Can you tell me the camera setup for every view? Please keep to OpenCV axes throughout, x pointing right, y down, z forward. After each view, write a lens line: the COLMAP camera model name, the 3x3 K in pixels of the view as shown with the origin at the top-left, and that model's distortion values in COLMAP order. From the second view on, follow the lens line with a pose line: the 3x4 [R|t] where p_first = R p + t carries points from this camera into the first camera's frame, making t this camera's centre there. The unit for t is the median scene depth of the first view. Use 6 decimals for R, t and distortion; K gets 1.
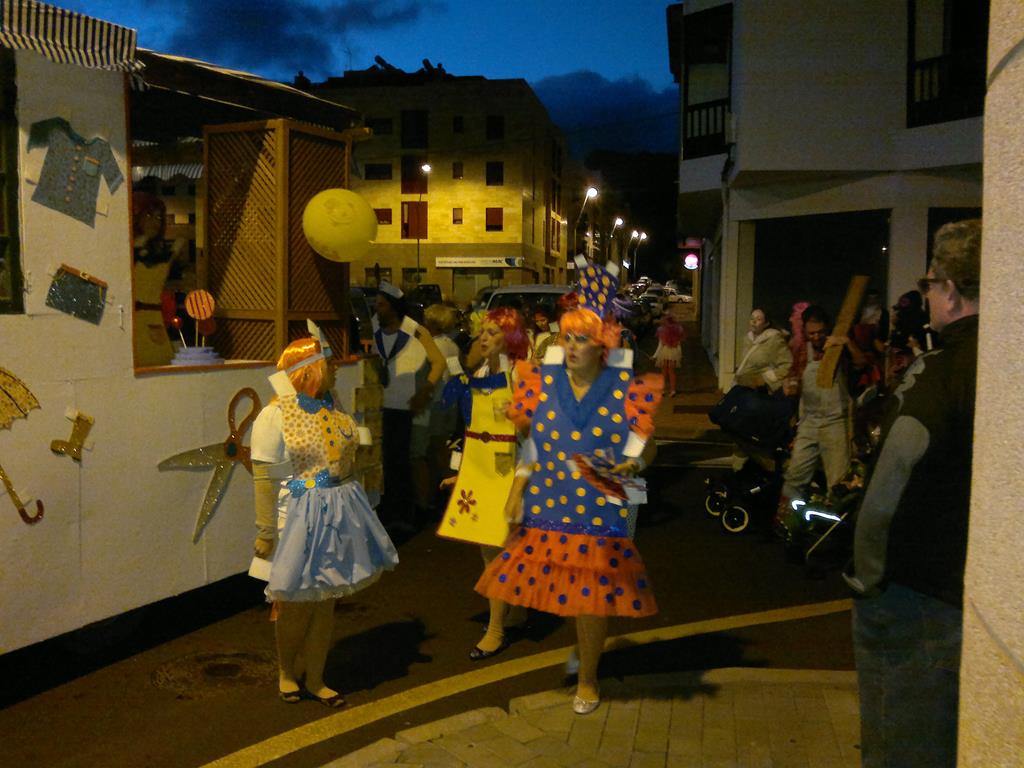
lens RADIAL K [[1201.5, 0, 512.5], [0, 1201.5, 449.7], [0, 0, 1]] dist [0.018968, -0.027589]
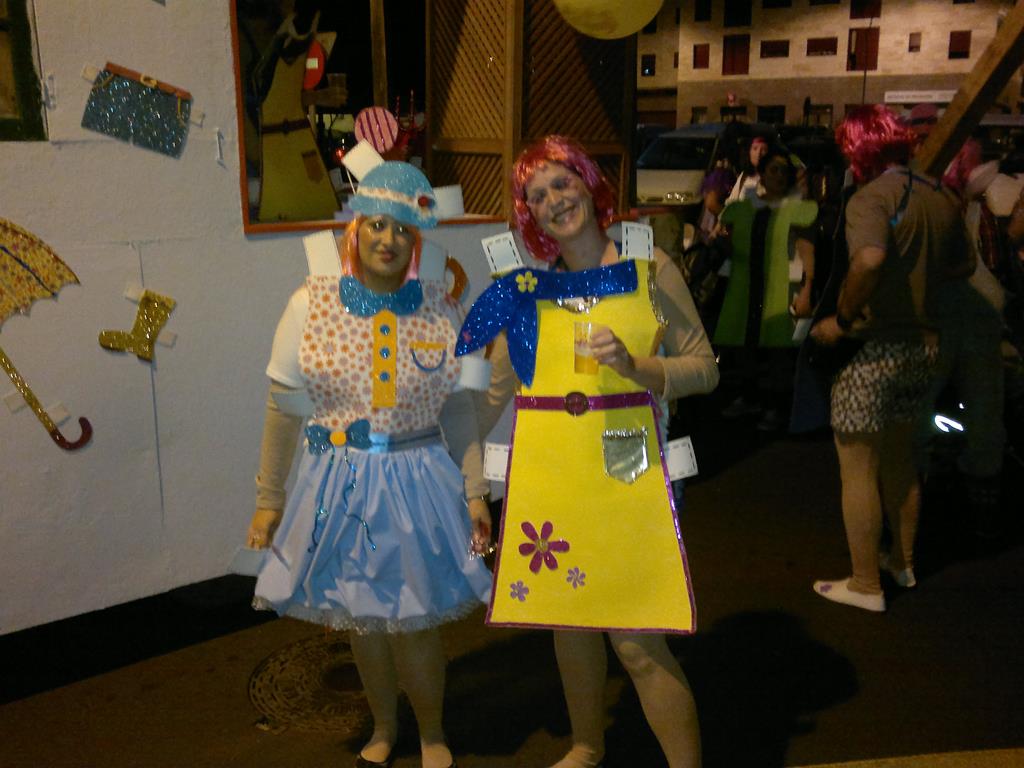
lens RADIAL K [[1201.5, 0, 512.5], [0, 1201.5, 449.7], [0, 0, 1]] dist [0.018968, -0.027589]
pose [[0.934157, 0.074830, -0.348929, 0.064824], [-0.031466, 0.991232, 0.128334, -0.030260], [0.355472, -0.108905, 0.928321, 0.371627]]
